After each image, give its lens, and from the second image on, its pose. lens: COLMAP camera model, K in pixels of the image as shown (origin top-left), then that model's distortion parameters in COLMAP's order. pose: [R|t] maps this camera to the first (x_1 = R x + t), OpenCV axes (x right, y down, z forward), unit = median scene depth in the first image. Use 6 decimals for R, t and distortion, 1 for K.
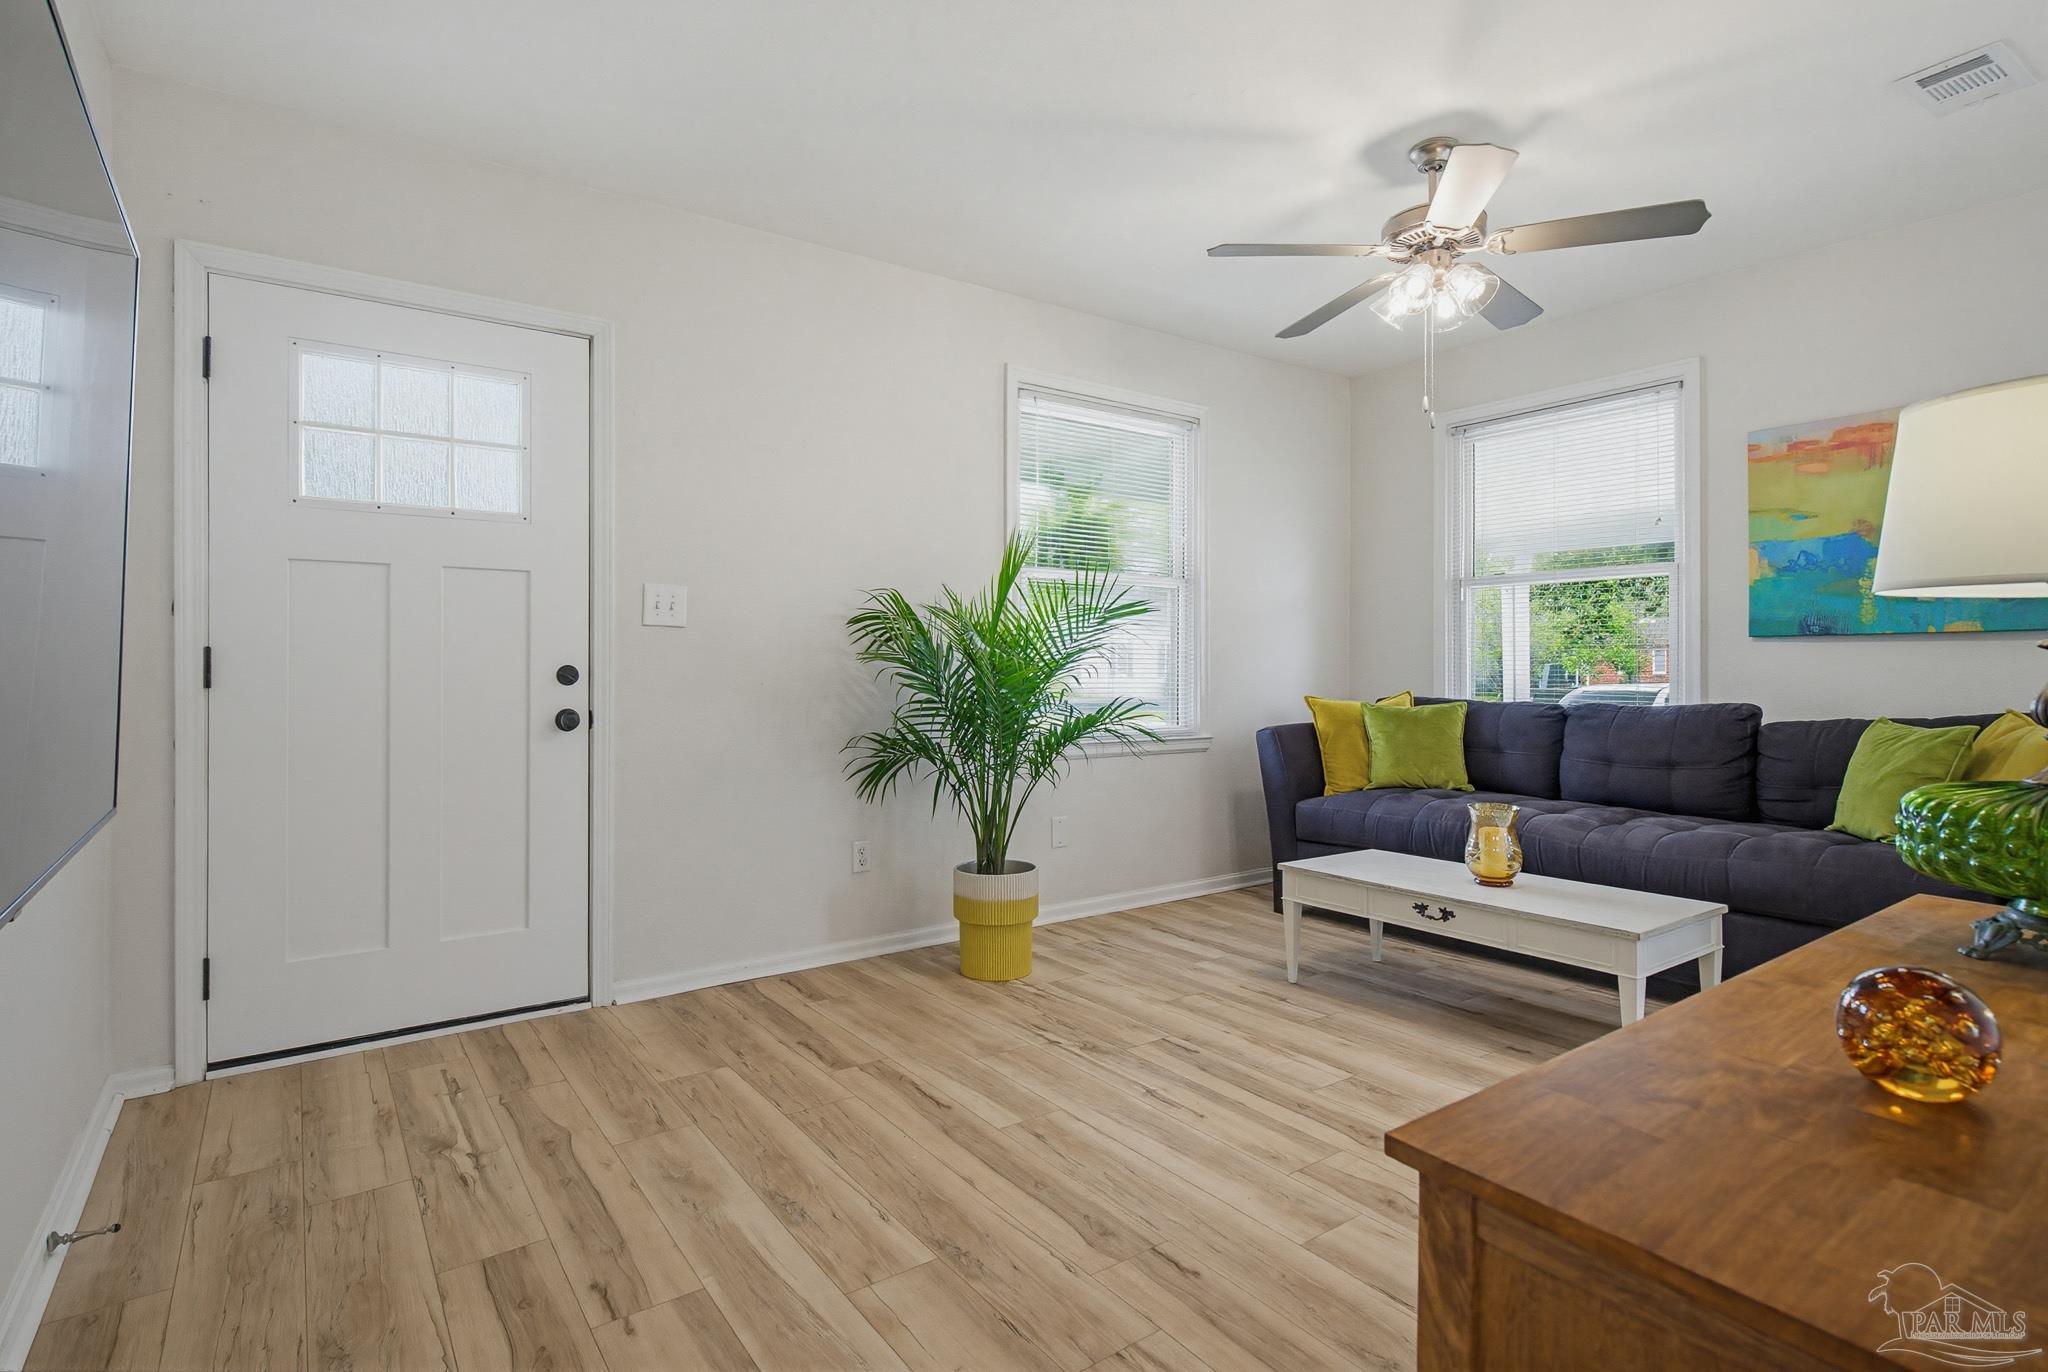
lens RADIAL K [[1007.3, 0, 1024.9], [0, 1007.3, 660.2], [0, 0, 1]] dist [0.004943, 0.000452]
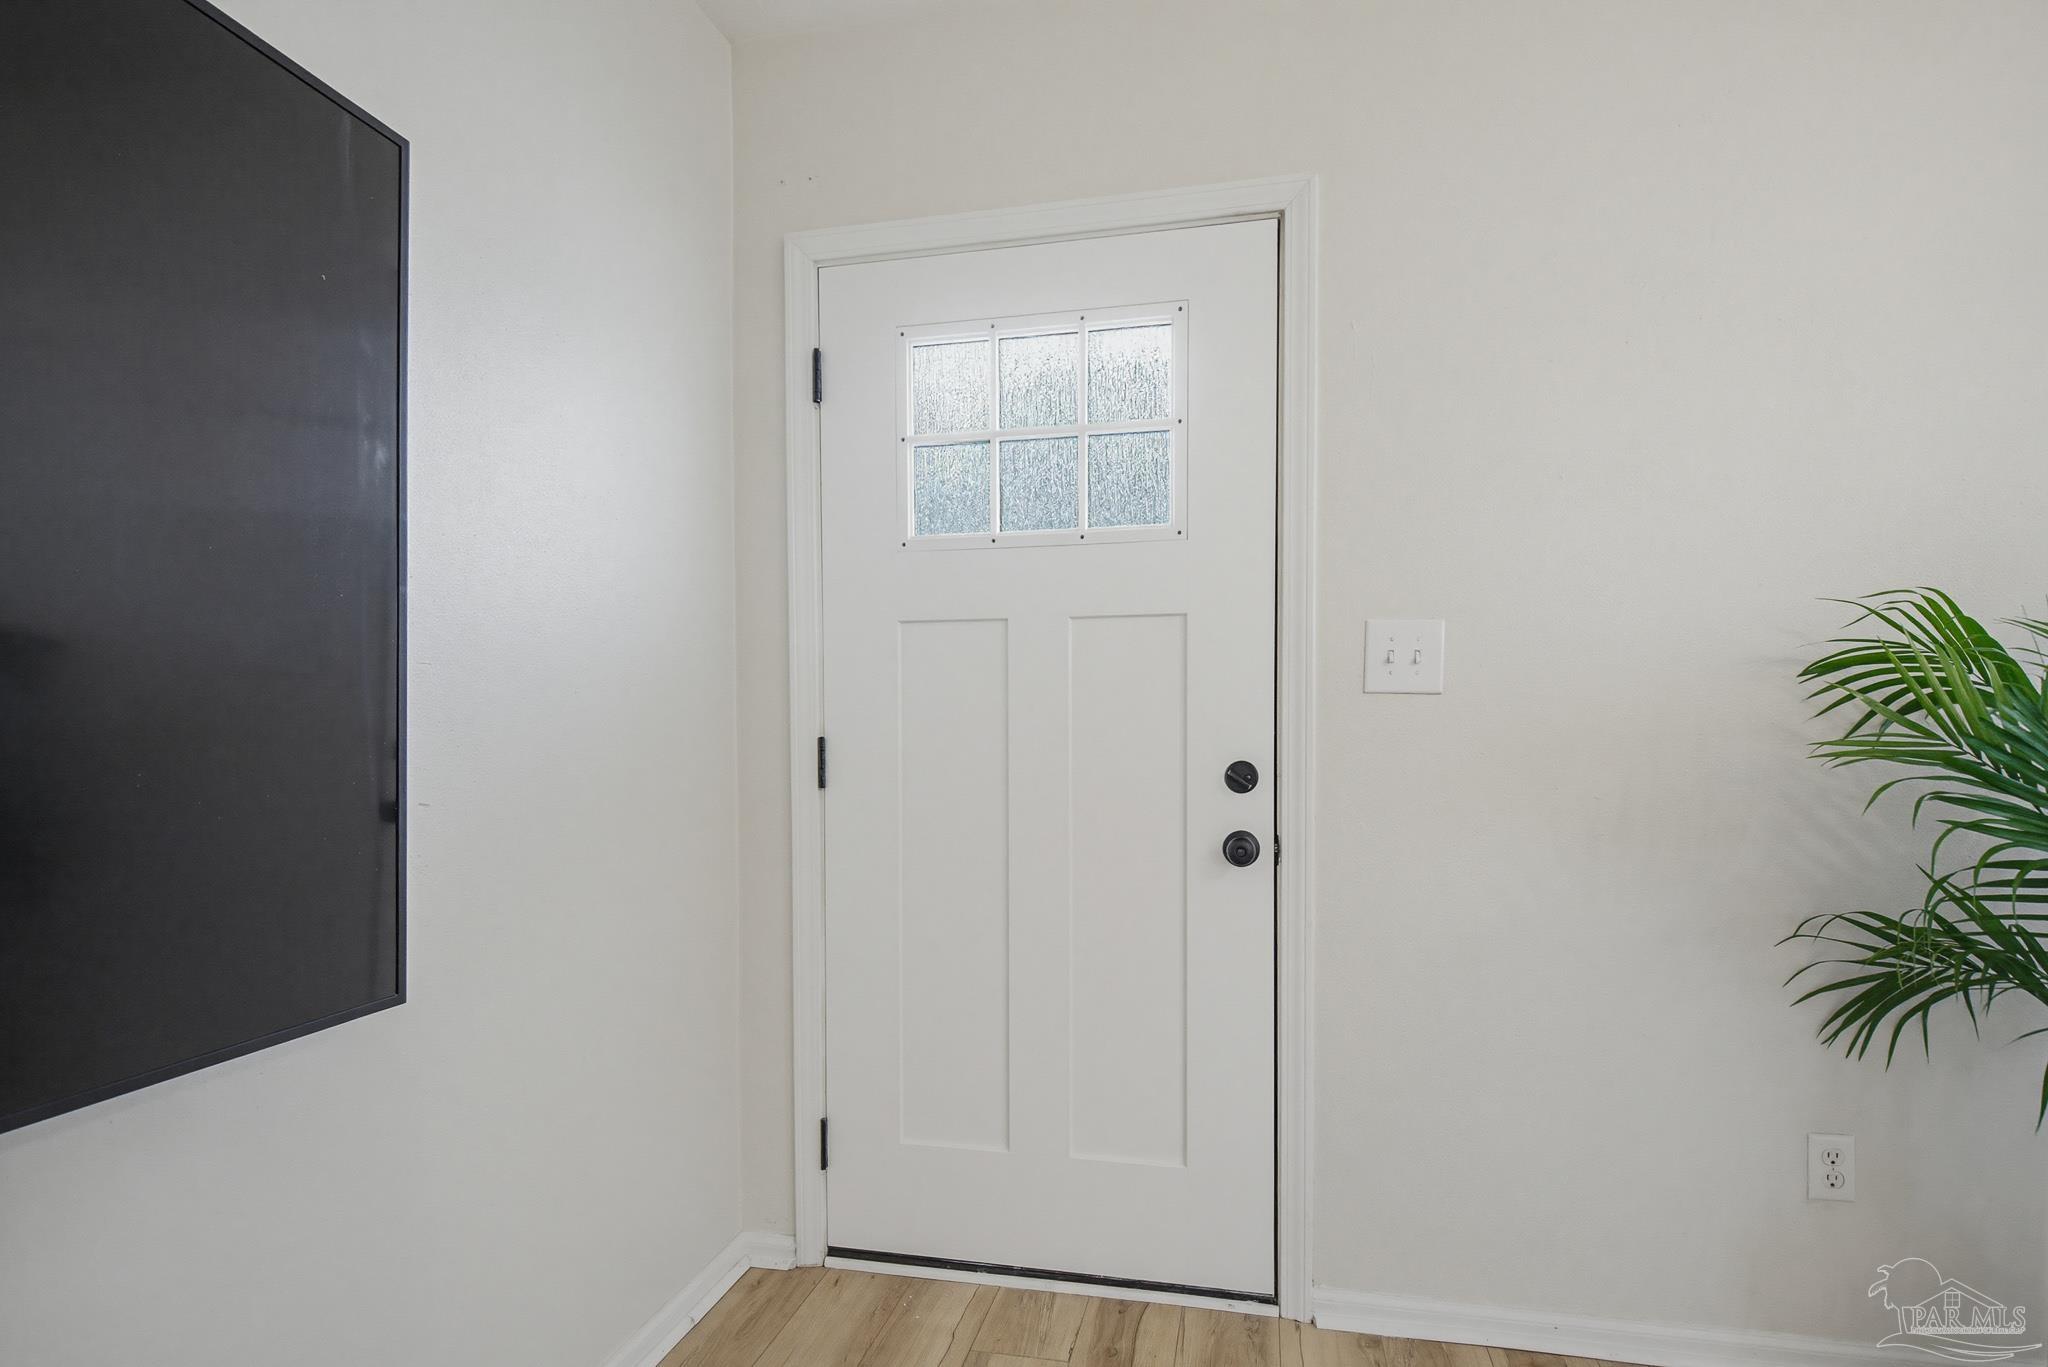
lens RADIAL K [[1055.5, 0, 1031.6], [0, 1055.5, 762.4], [0, 0, 1]] dist [0.001429, -0.001279]
pose [[0.669850, 0.018524, -0.742265, -0.057923], [0.007153, 0.999481, 0.031399, -0.015466], [0.742462, -0.026343, 0.669370, 0.464216]]
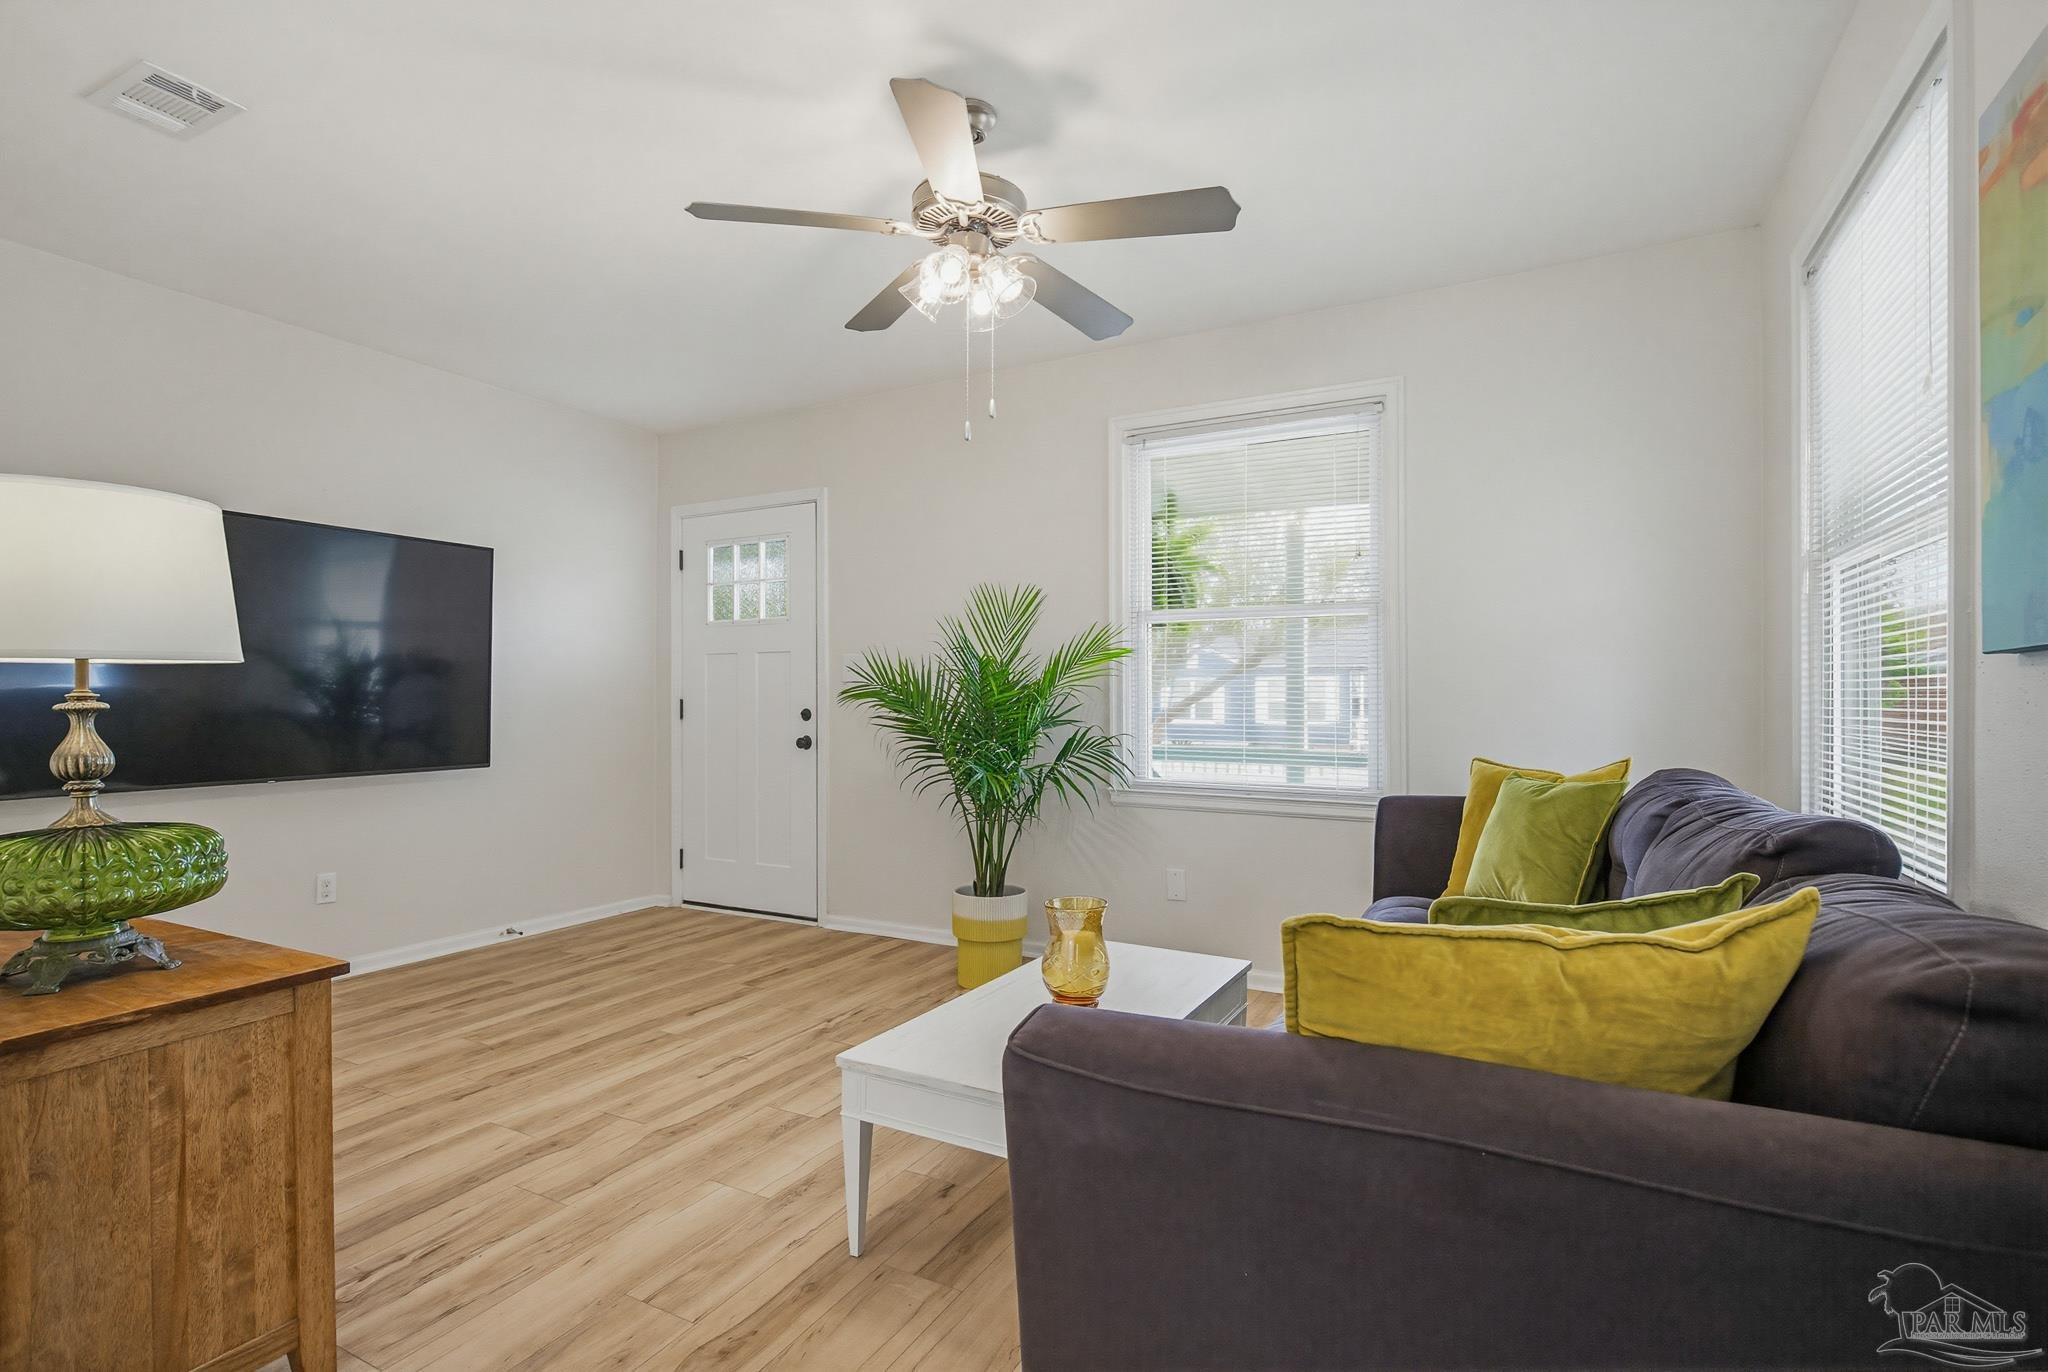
lens RADIAL K [[973.4, 0, 1030.4], [0, 973.4, 698.6], [0, 0, 1]] dist [0.002338, 0.000198]
pose [[0.440528, -0.001809, -0.897737, 1.077230], [0.005507, 0.999985, 0.000687, -0.009849], [0.897722, -0.005246, 0.440531, 0.630874]]
